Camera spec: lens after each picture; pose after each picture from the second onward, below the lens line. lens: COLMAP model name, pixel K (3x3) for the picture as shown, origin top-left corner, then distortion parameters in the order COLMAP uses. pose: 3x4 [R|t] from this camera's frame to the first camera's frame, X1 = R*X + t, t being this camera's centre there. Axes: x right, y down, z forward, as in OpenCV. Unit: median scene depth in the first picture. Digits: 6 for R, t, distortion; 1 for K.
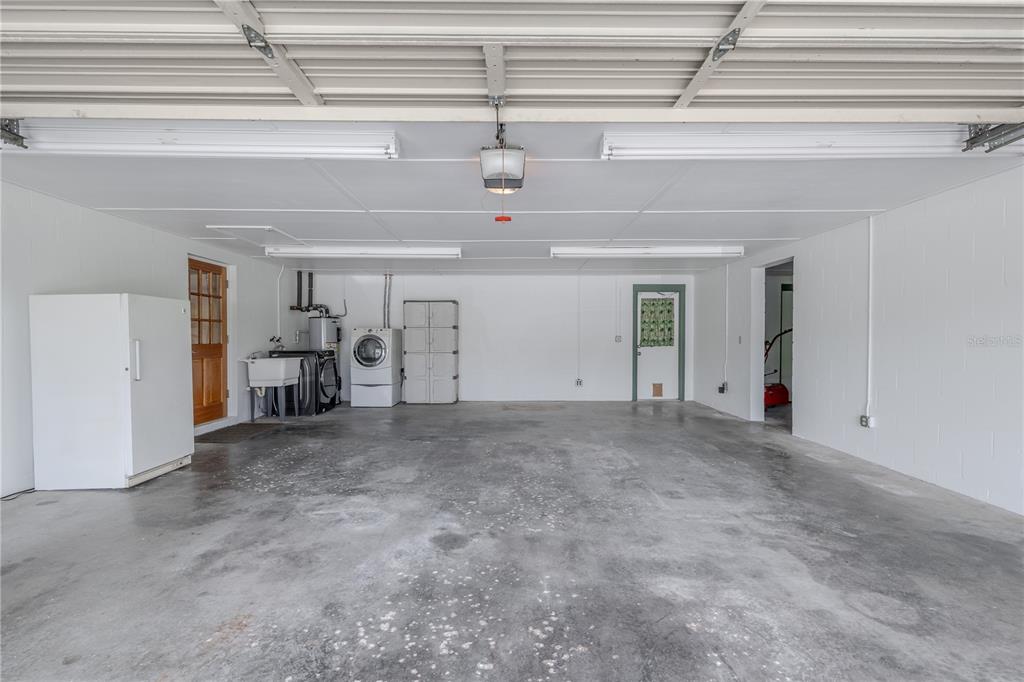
lens RADIAL K [[459.7, 0, 511.7], [0, 459.7, 341.4], [0, 0, 1]] dist [0.002101, 0.000221]
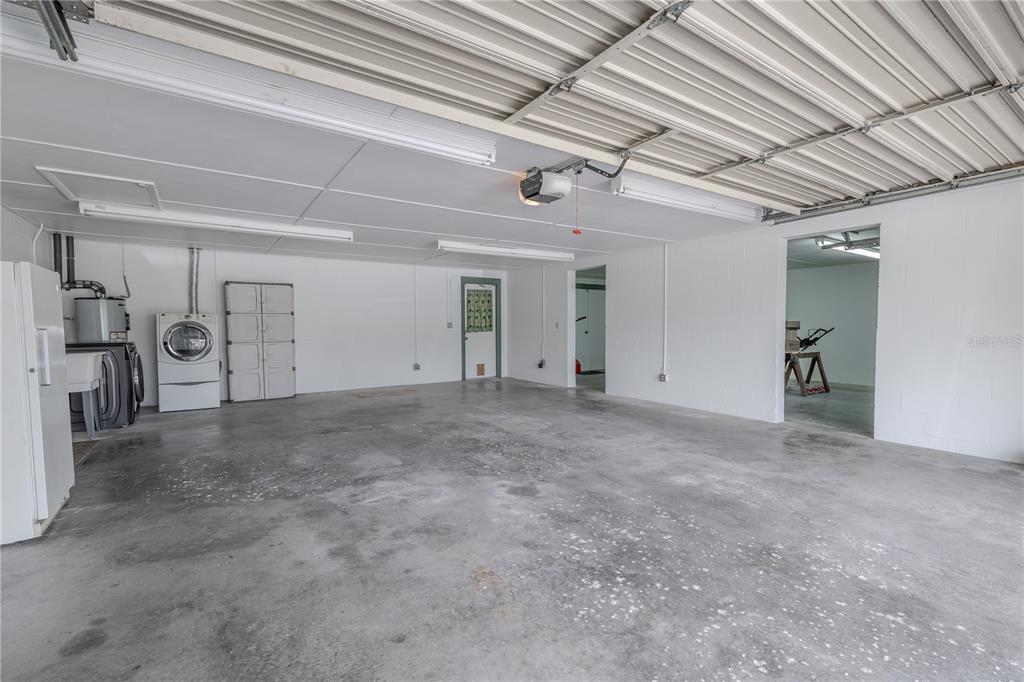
lens RADIAL K [[459.7, 0, 506.9], [0, 459.7, 343.4], [0, 0, 1]] dist [0.002101, 0.000221]
pose [[0.832867, -0.026482, 0.552839, -0.616643], [0.008316, 0.999341, 0.035341, -0.000177], [-0.553410, -0.024837, 0.832539, 0.014542]]
